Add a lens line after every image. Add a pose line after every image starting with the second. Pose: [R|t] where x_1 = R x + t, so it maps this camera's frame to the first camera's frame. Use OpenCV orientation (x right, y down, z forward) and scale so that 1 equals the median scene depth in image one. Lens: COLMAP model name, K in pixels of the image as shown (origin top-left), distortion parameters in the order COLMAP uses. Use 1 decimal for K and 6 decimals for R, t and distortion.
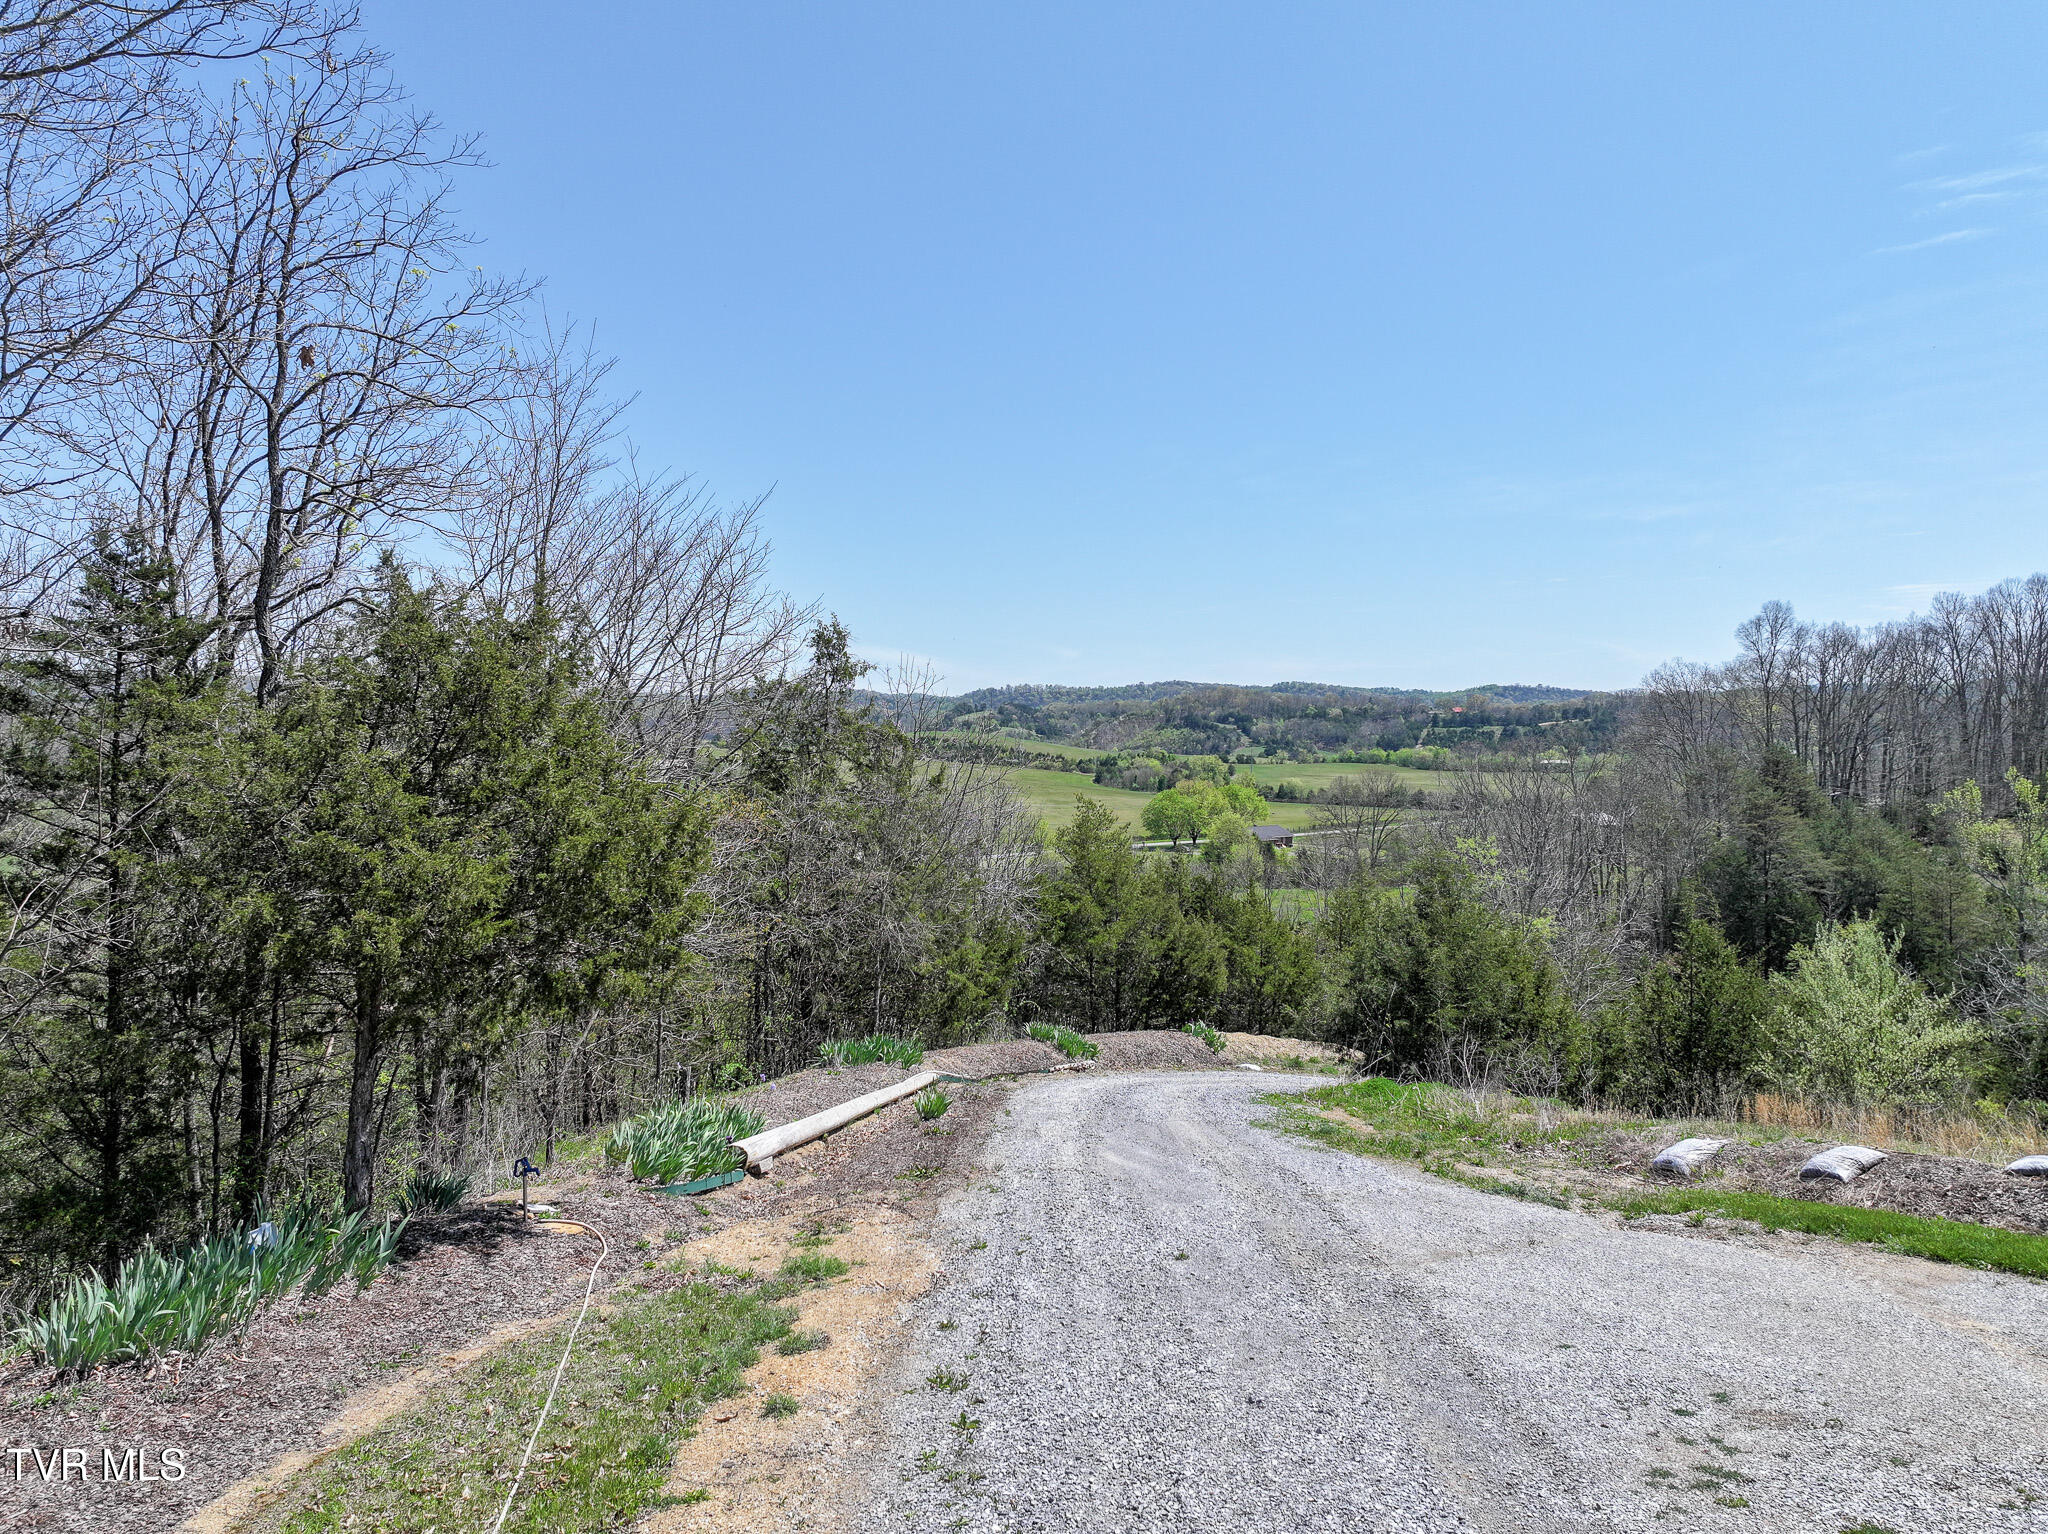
lens RADIAL K [[1435.1, 0, 1027.7], [0, 1435.1, 767.8], [0, 0, 1]] dist [0.006320, 0.005631]
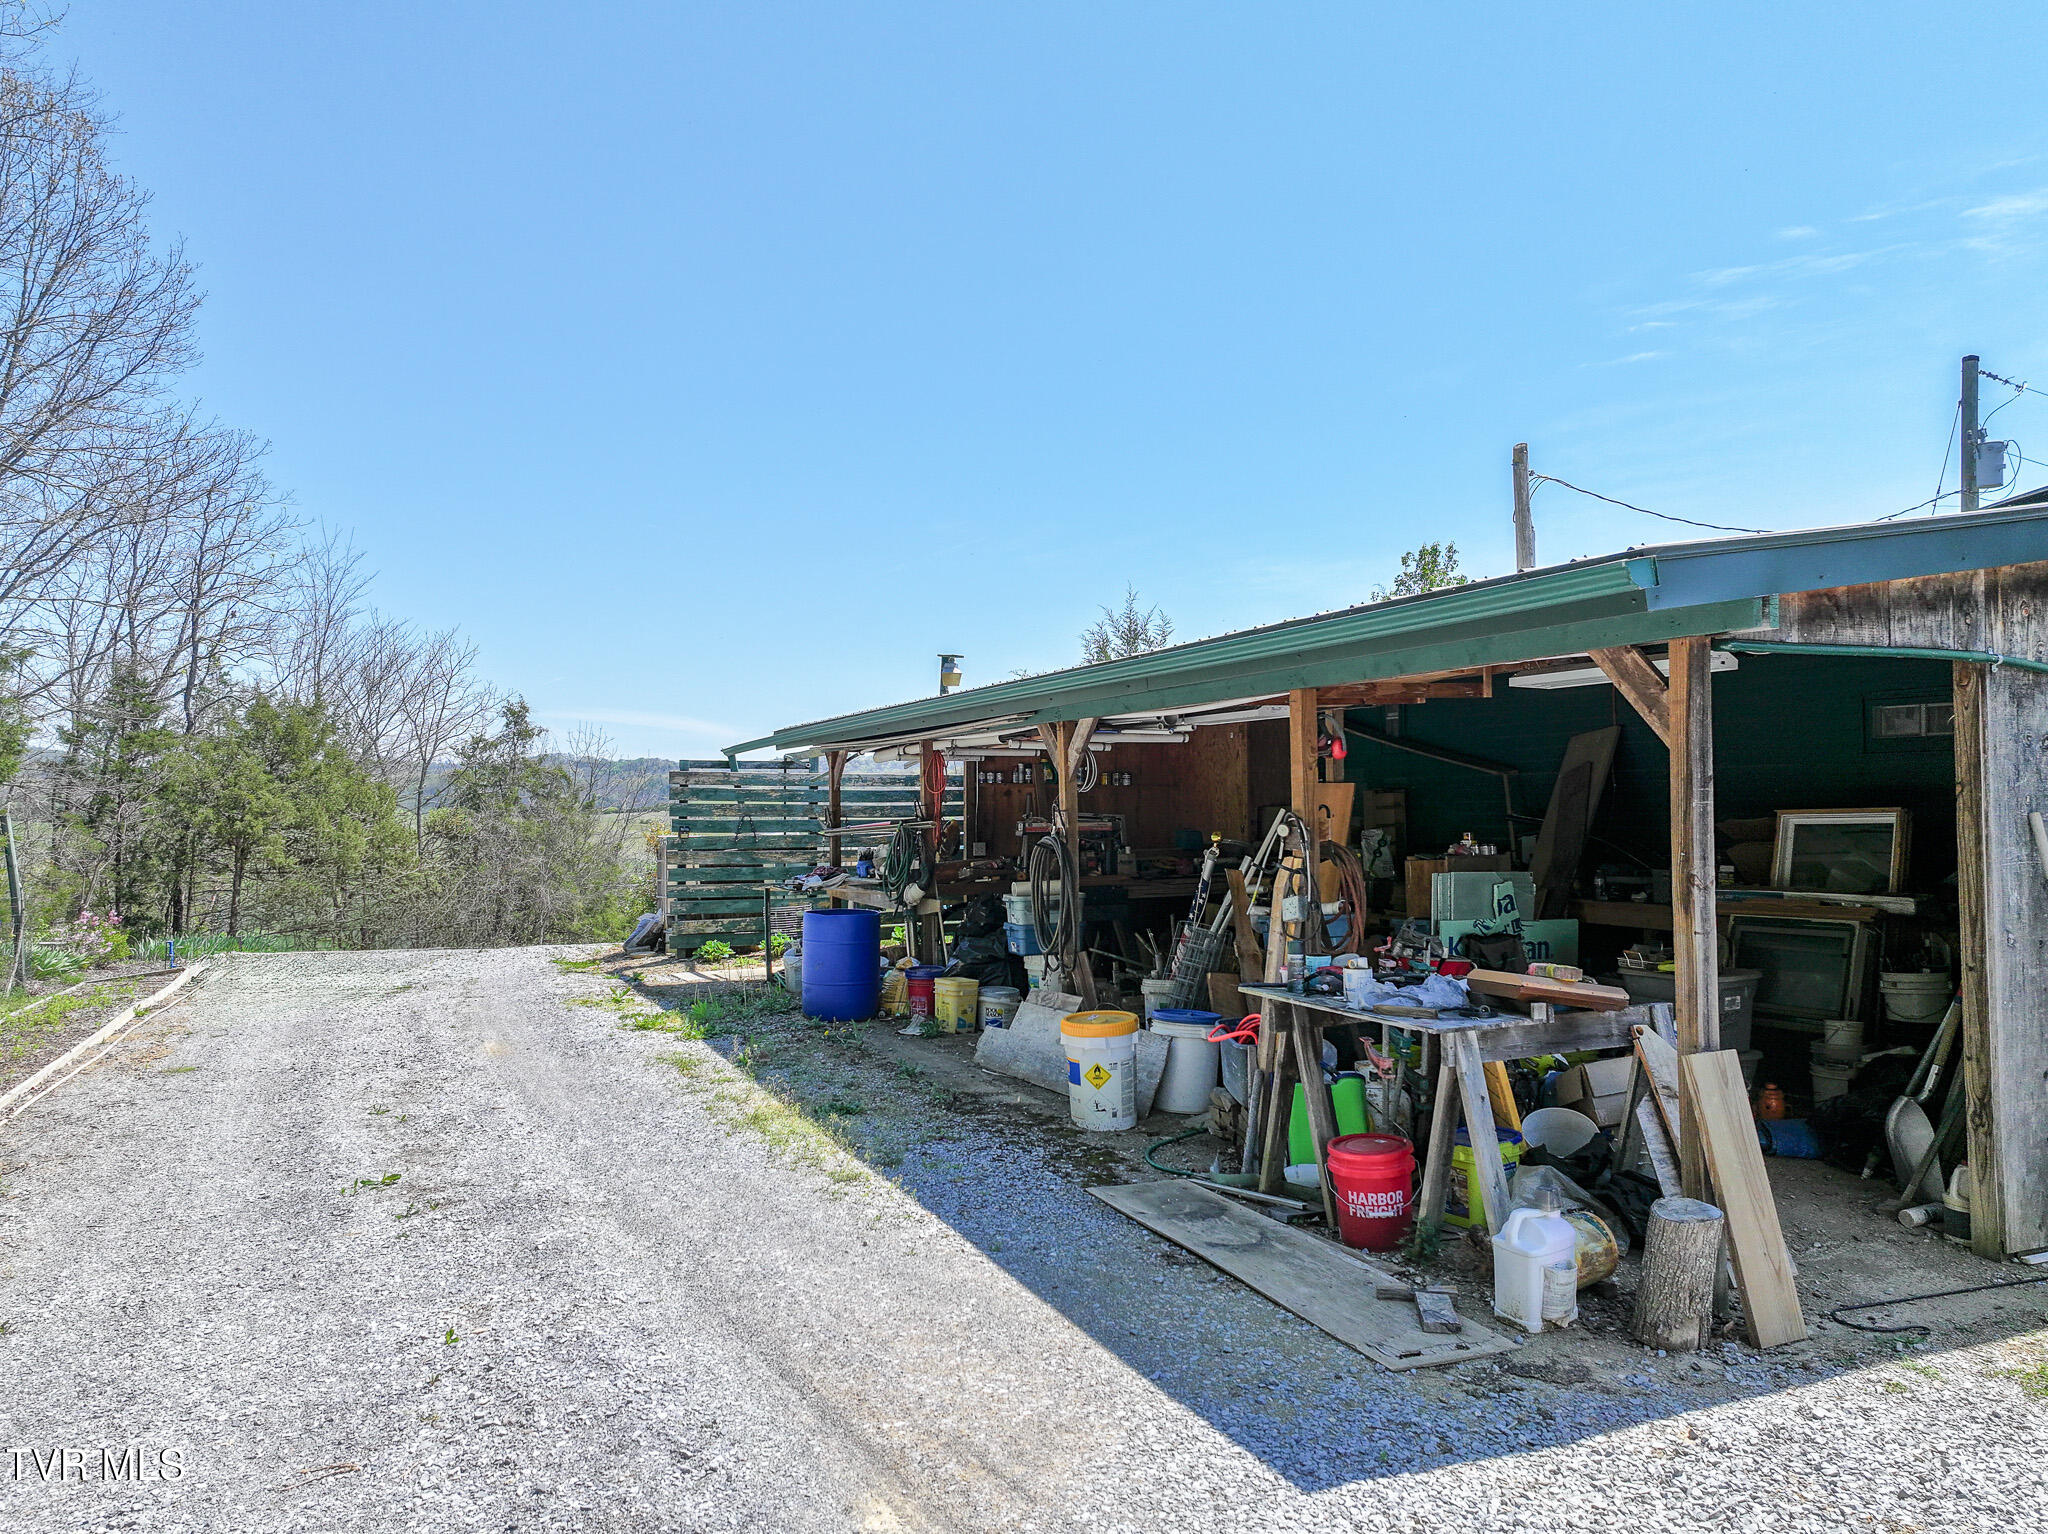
lens RADIAL K [[1442.4, 0, 1029.6], [0, 1442.4, 763.6], [0, 0, 1]] dist [0.005631, 0.011257]
pose [[0.990849, -0.001555, 0.134966, 0.273186], [0.008440, 0.998690, -0.050461, 0.066261], [-0.134711, 0.051139, 0.989564, -0.826109]]
